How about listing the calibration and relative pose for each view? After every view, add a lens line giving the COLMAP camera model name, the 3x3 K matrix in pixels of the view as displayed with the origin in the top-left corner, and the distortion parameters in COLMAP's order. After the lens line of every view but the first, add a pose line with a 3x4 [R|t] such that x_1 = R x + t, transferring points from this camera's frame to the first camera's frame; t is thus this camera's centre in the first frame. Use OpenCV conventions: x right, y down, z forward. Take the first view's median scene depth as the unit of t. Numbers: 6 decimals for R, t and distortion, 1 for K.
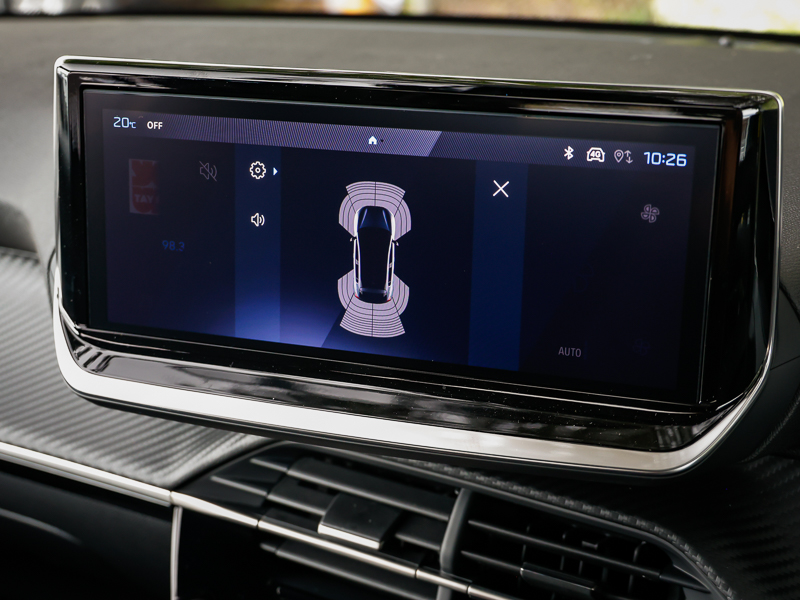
lens RADIAL K [[1307.1, 0, 400.2], [0, 1307.1, 299.0], [0, 0, 1]] dist [0.017621, 0.000000]
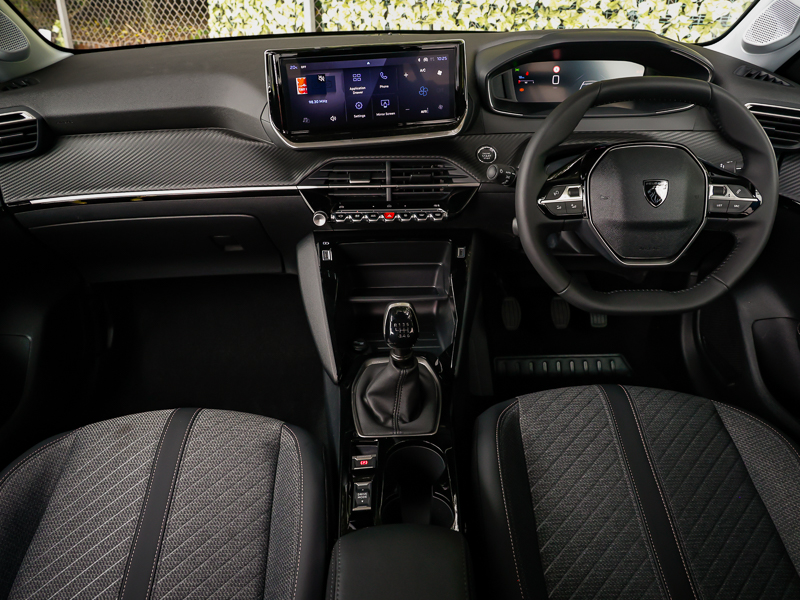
lens RADIAL K [[646.8, 0, 407.7], [0, 646.8, 285.5], [0, 0, 1]] dist [0.010311, 0.008197]
pose [[0.856288, -0.257773, 0.447576, -0.809038], [0.186165, 0.962345, 0.198079, 0.129563], [-0.481782, -0.086289, 0.872032, -0.657194]]
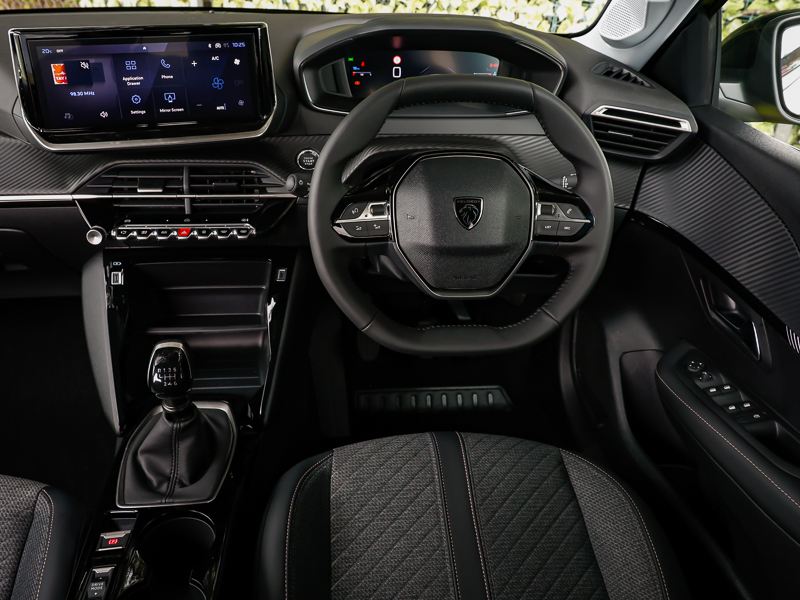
lens RADIAL K [[725.4, 0, 396.6], [0, 725.4, 294.7], [0, 0, 1]] dist [0.013987, 0.000000]
pose [[0.820621, -0.259892, 0.508957, -0.489963], [0.171130, 0.961492, 0.215052, 0.151190], [-0.545248, -0.089378, 0.833496, -0.723660]]
